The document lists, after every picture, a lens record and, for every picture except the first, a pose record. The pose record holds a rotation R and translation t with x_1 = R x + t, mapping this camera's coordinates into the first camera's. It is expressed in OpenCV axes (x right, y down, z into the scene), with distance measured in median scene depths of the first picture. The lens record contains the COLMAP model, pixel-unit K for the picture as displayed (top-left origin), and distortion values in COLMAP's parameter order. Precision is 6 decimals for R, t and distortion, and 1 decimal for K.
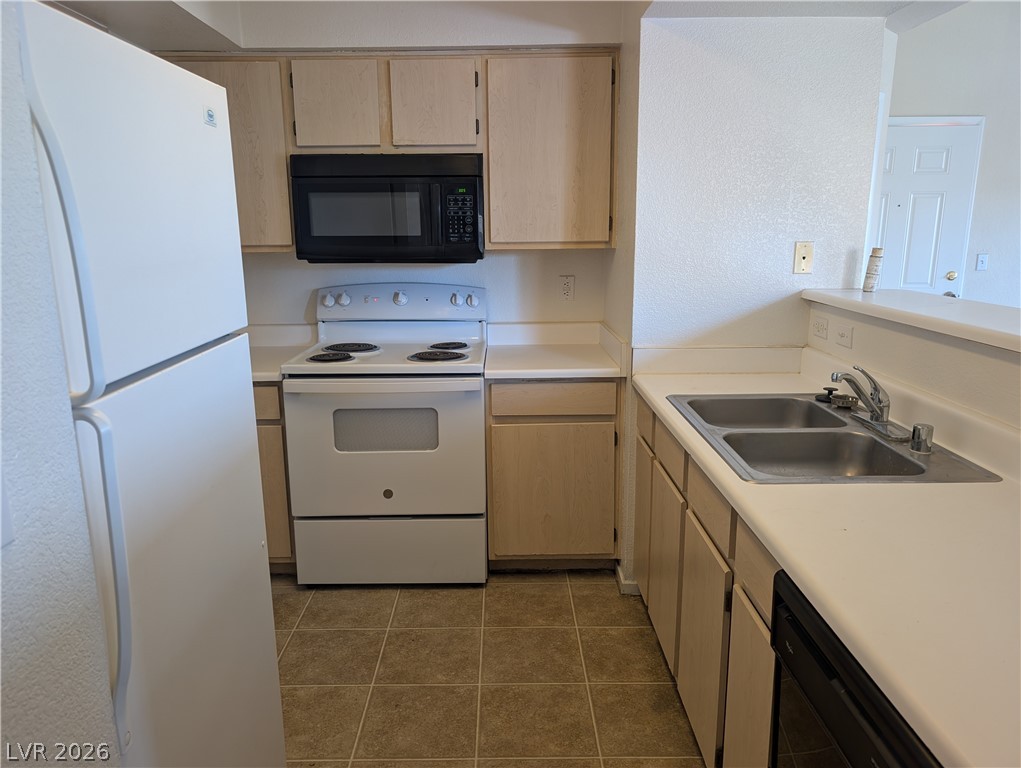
lens RADIAL K [[730.8, 0, 509.9], [0, 730.8, 387.6], [0, 0, 1]] dist [0.014048, -0.001093]
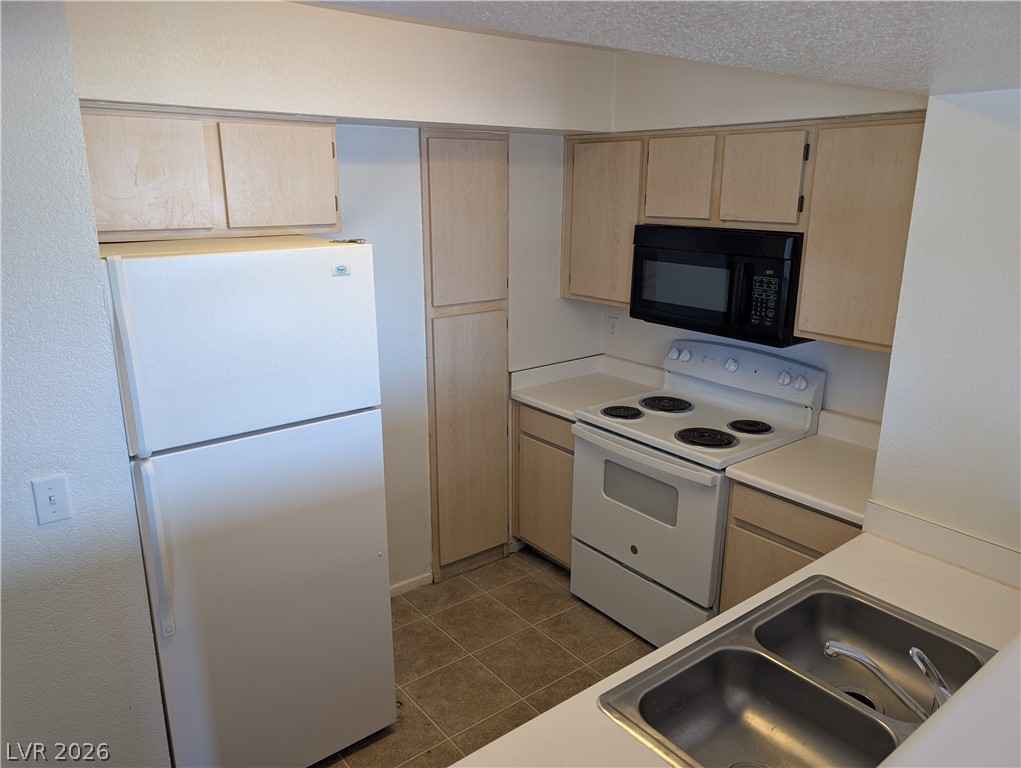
lens RADIAL K [[730.8, 0, 507.1], [0, 730.8, 379.9], [0, 0, 1]] dist [0.014048, -0.001093]
pose [[0.607344, 0.217839, -0.763989, 0.471490], [-0.182061, 0.974243, 0.133057, -0.199426], [0.773296, 0.058282, 0.631361, 0.164319]]
